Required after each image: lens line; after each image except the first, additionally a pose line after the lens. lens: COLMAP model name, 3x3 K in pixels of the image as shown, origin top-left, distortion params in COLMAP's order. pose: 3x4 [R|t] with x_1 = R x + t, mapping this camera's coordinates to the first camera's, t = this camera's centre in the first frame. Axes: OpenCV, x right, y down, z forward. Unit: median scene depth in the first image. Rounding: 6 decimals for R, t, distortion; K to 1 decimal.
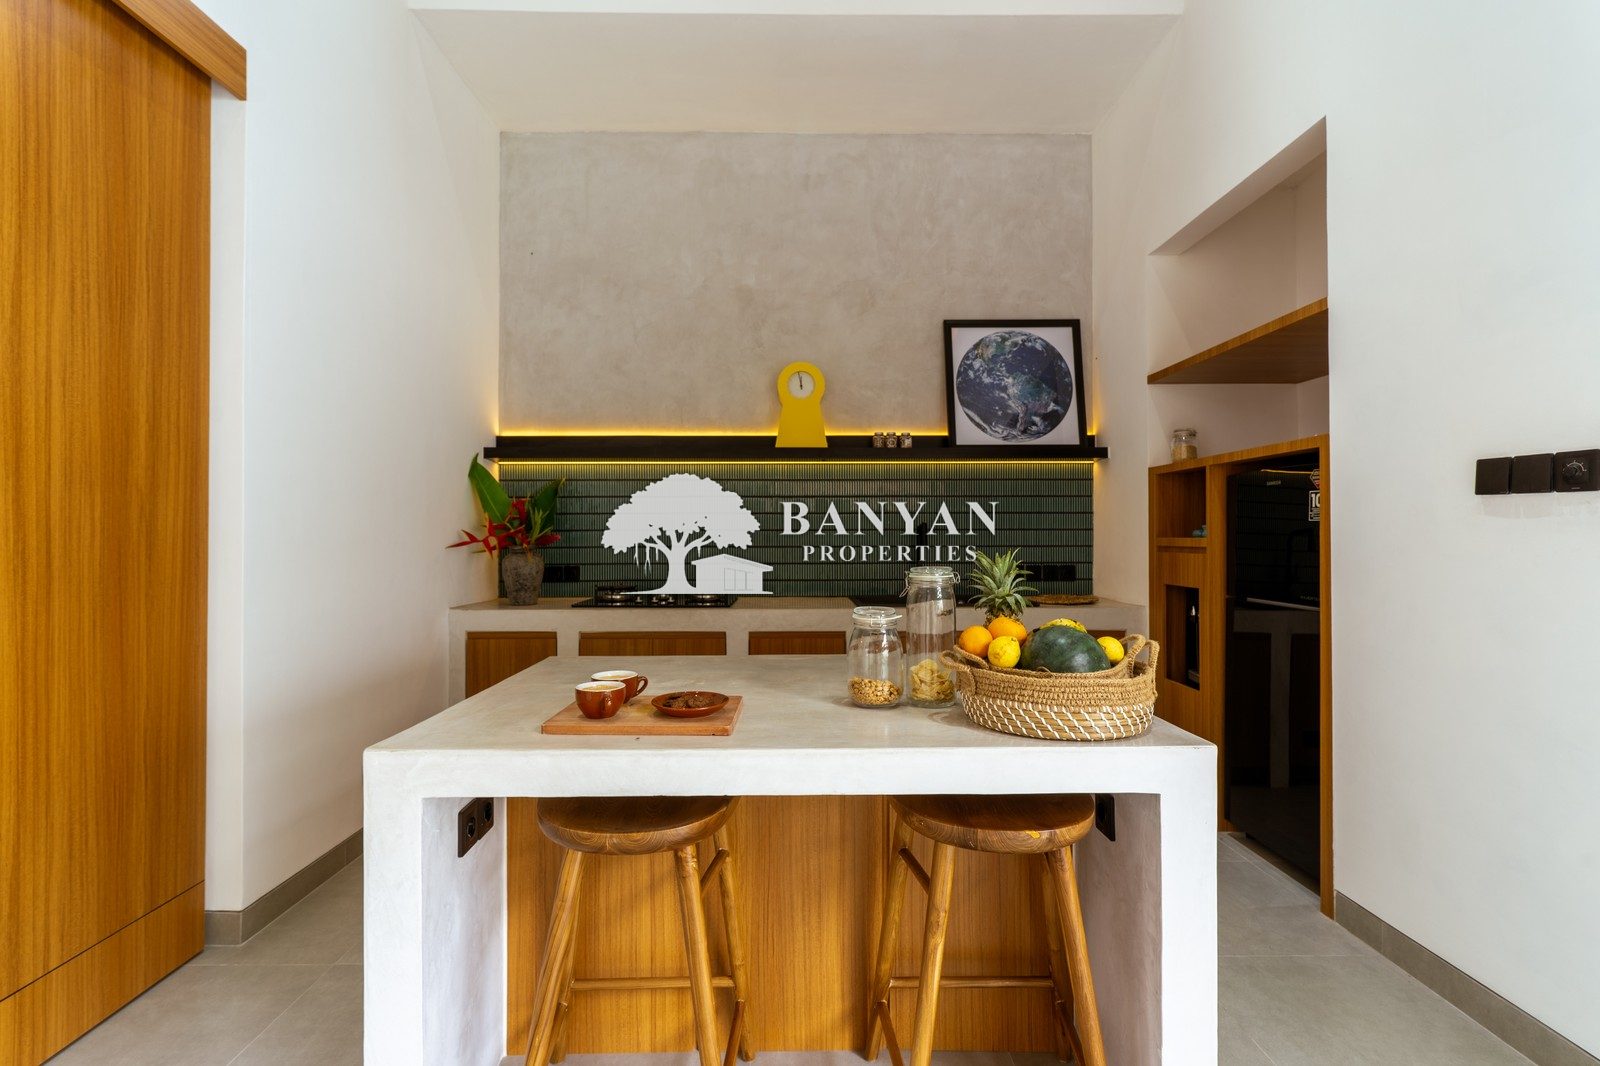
lens RADIAL K [[745.5, 0, 730.1], [0, 745.5, 524.4], [0, 0, 1]] dist [-0.001698, 0.000143]
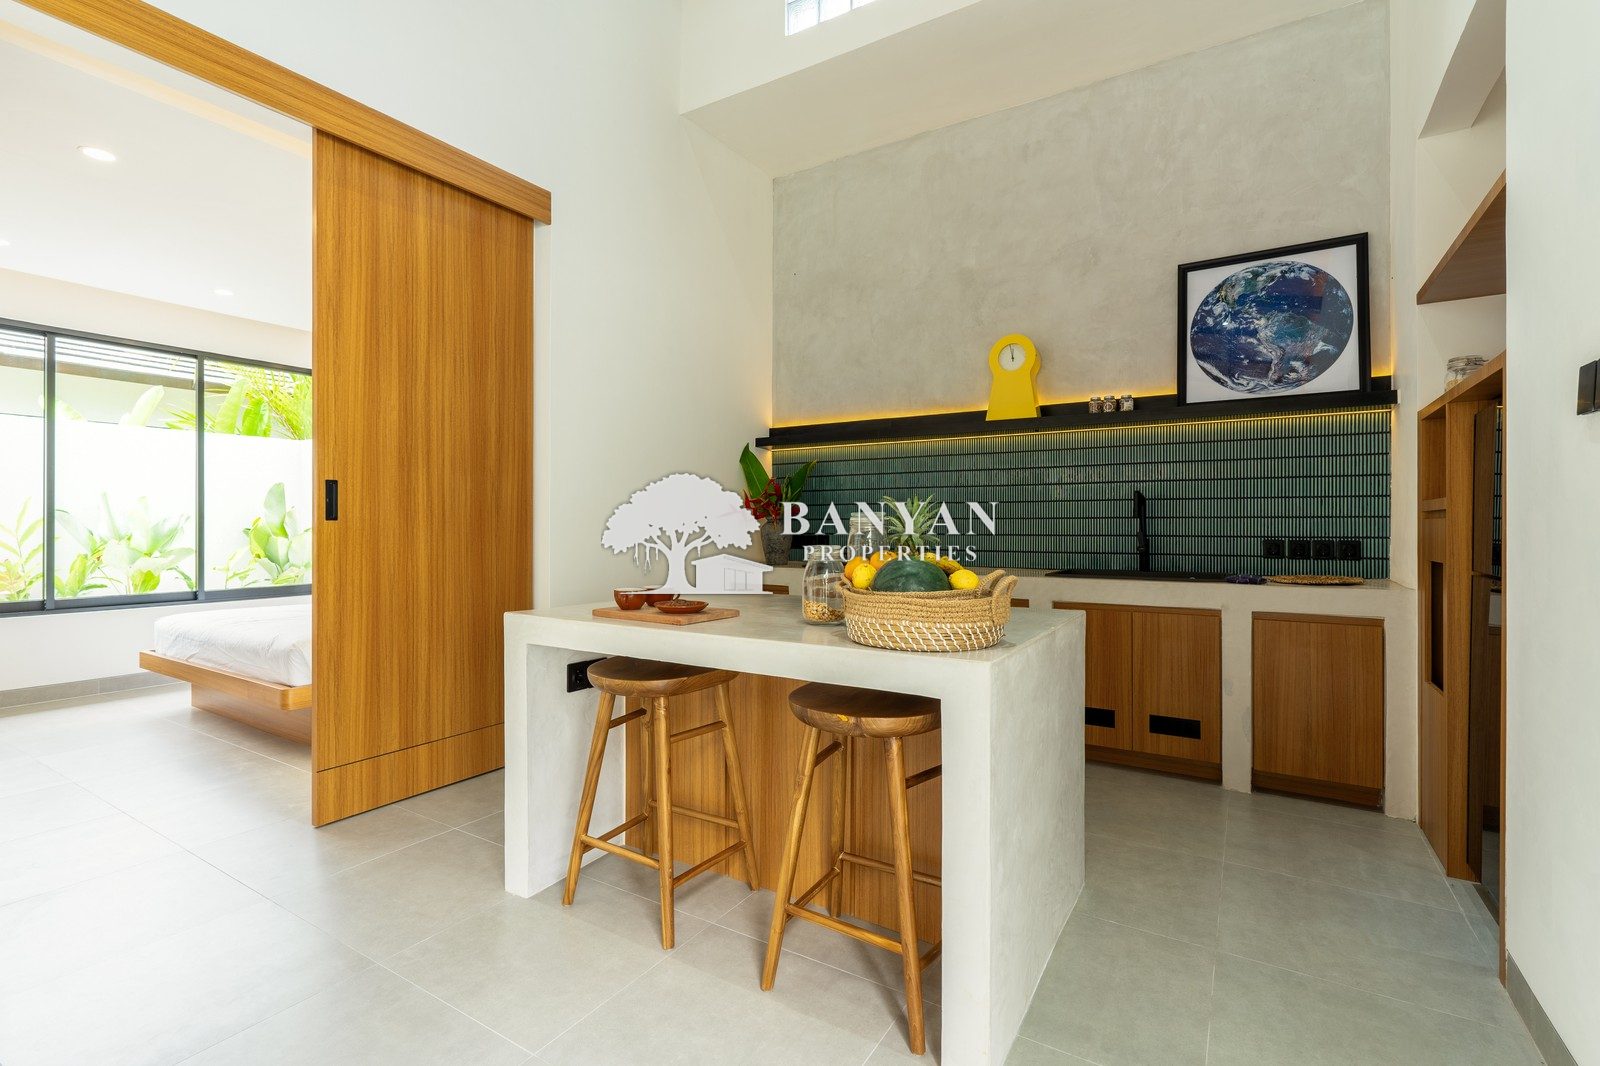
lens RADIAL K [[745.5, 0, 730.1], [0, 745.5, 524.4], [0, 0, 1]] dist [-0.001698, 0.000143]
pose [[0.817548, 0.006558, -0.575823, 0.369725], [-0.002411, 0.999965, 0.007964, 0.032421], [0.575855, -0.005123, 0.817536, -0.045771]]
